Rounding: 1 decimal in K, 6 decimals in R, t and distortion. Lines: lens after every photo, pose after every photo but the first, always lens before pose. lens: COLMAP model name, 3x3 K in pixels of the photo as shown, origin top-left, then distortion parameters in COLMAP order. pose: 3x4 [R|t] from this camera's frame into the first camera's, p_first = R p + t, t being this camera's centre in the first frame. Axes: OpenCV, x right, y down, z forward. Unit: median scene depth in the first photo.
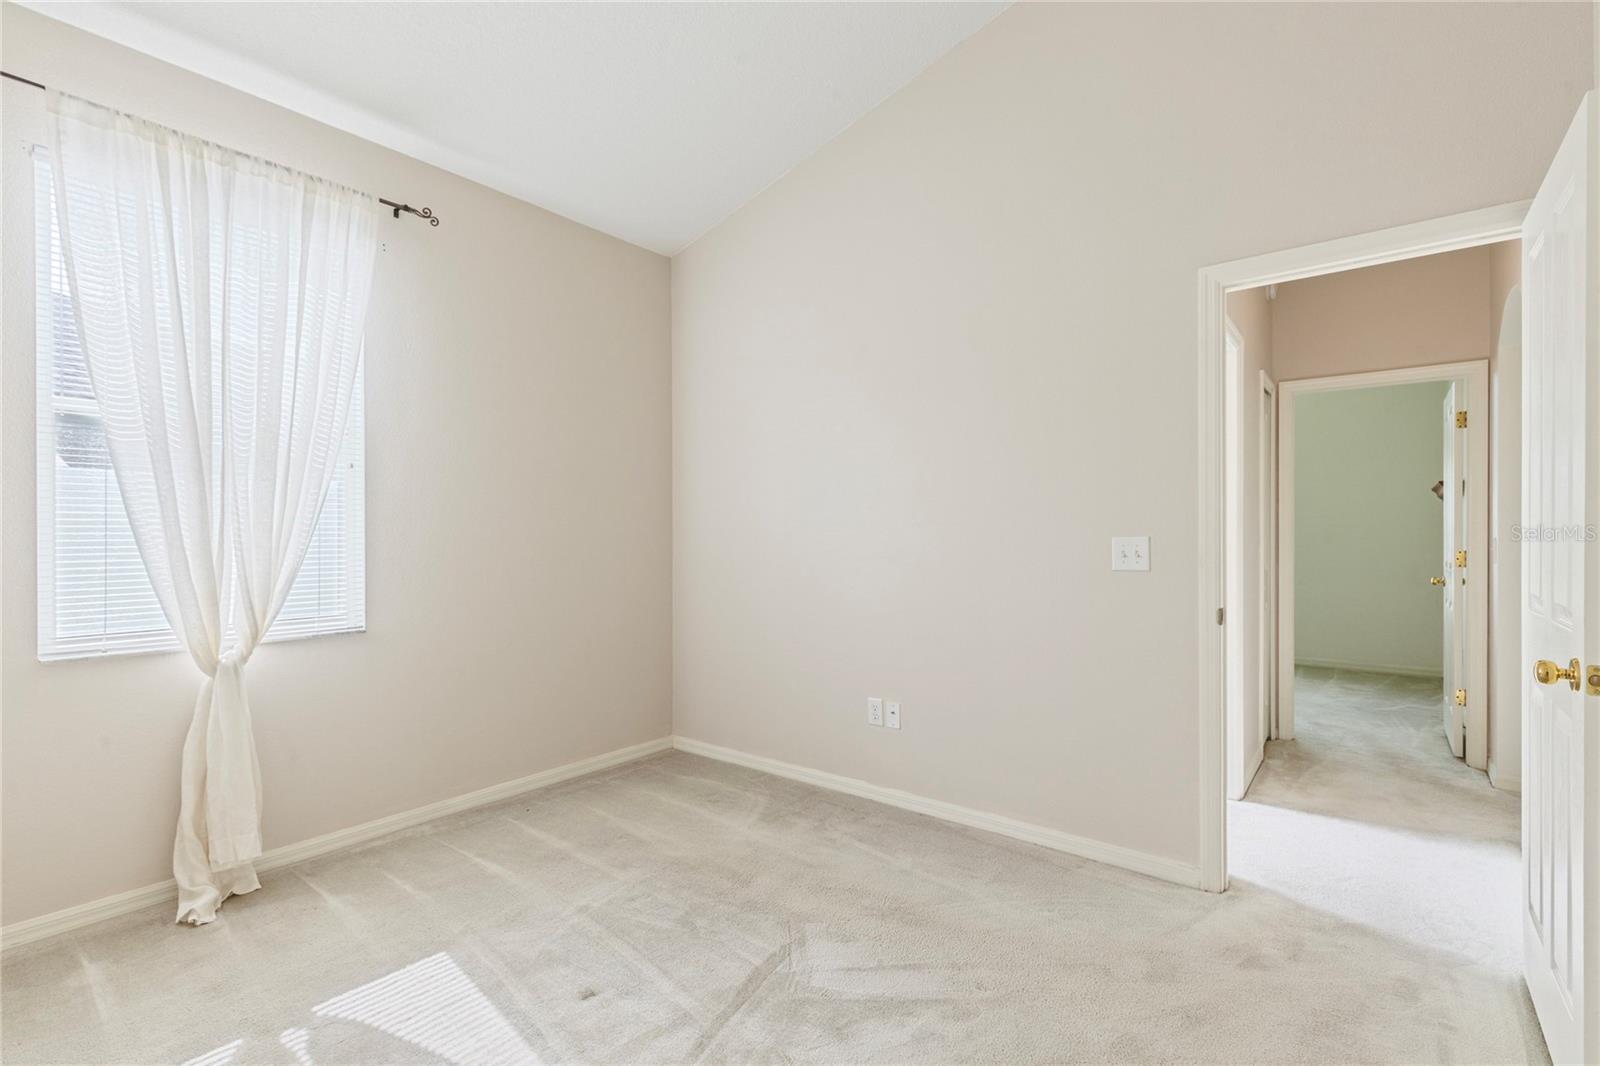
lens RADIAL K [[725.4, 0, 799.1], [0, 725.4, 535.5], [0, 0, 1]] dist [0.004354, -0.000370]
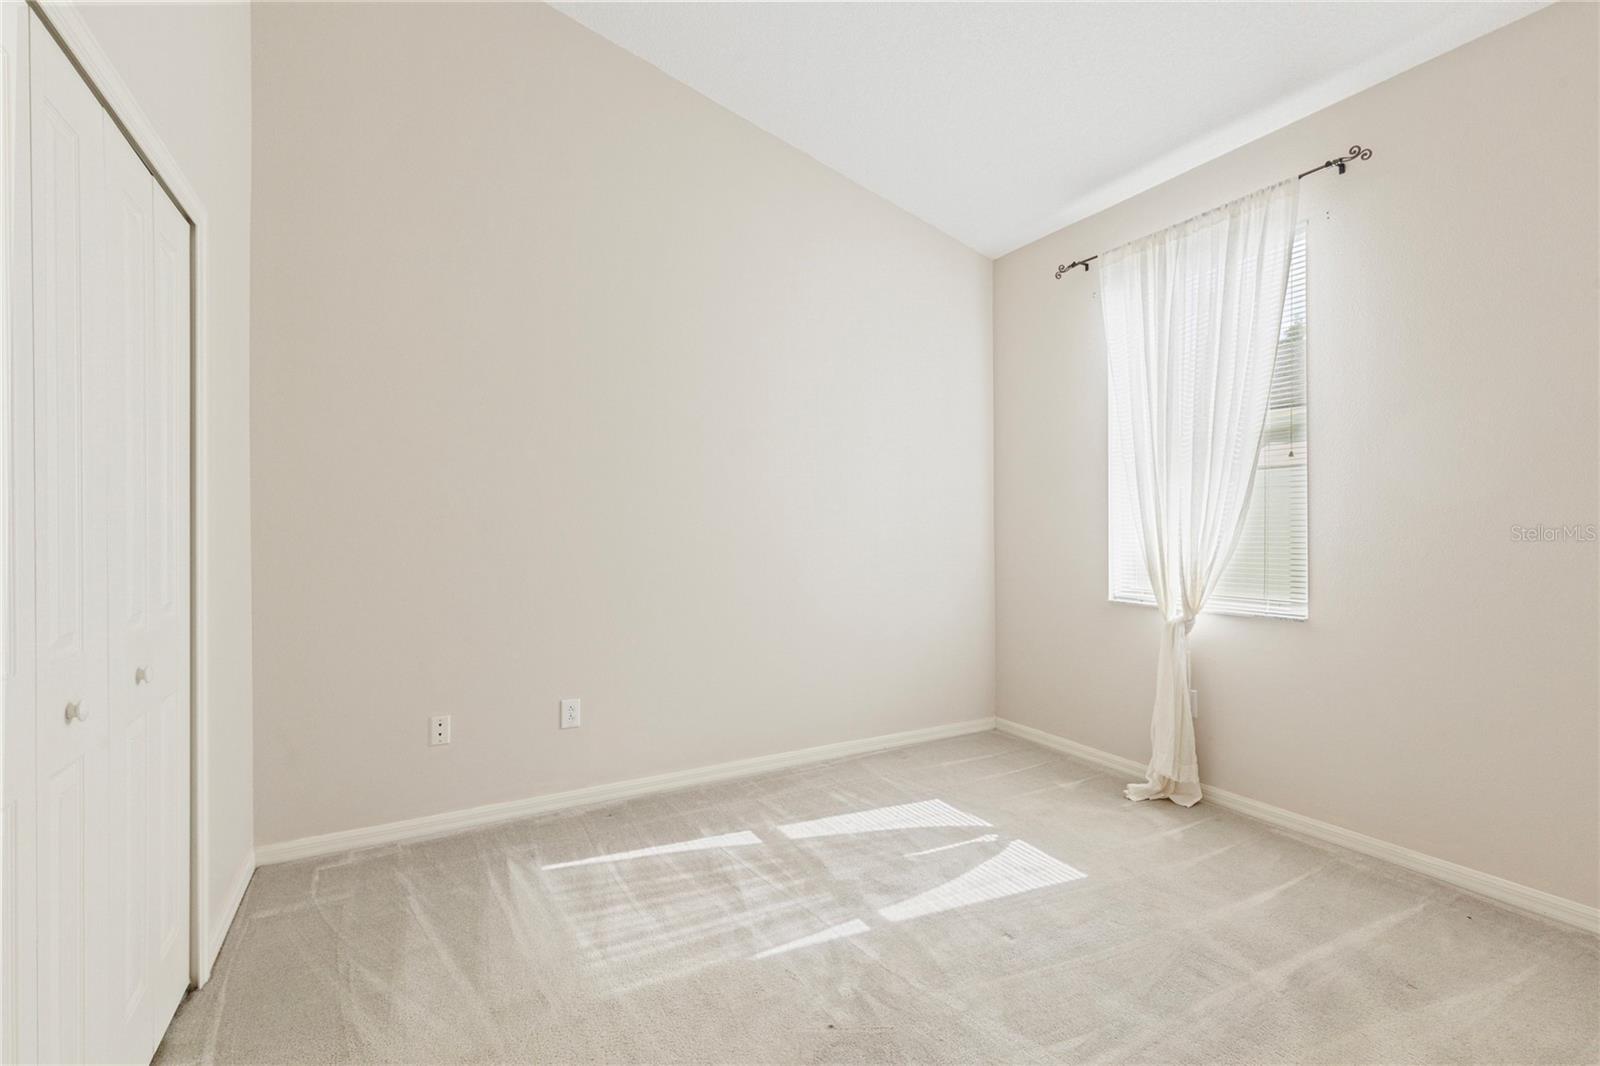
lens RADIAL K [[725.4, 0, 798.0], [0, 725.4, 529.9], [0, 0, 1]] dist [0.004354, -0.000370]
pose [[-0.384870, 0.007929, -0.922937, 0.663454], [0.004012, 0.999968, 0.006918, -0.000935], [0.922962, -0.001041, -0.384890, 0.868073]]
